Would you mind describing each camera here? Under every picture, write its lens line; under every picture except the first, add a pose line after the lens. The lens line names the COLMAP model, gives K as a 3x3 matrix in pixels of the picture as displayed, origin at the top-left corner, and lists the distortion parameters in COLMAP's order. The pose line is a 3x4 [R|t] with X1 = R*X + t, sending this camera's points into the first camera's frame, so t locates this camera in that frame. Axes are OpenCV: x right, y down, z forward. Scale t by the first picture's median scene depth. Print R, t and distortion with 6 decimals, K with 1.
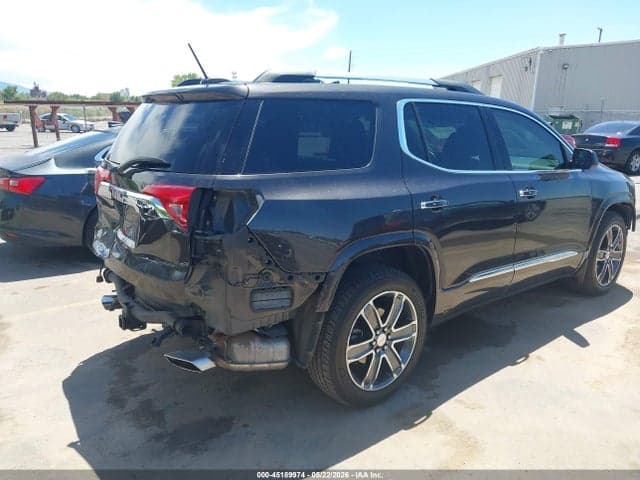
lens RADIAL K [[511.4, 0, 320.3], [0, 511.4, 237.6], [0, 0, 1]] dist [0.017593, 0.001911]
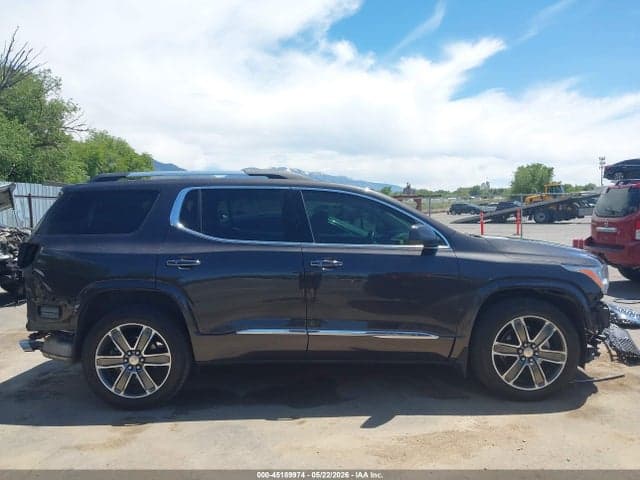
lens RADIAL K [[519.6, 0, 318.8], [0, 519.6, 223.3], [0, 0, 1]] dist [0.014166, -0.010126]
pose [[0.780368, -0.009439, -0.625249, 1.326464], [-0.116524, 0.980178, -0.160229, 0.006657], [0.614367, 0.197894, 0.763800, 0.162686]]
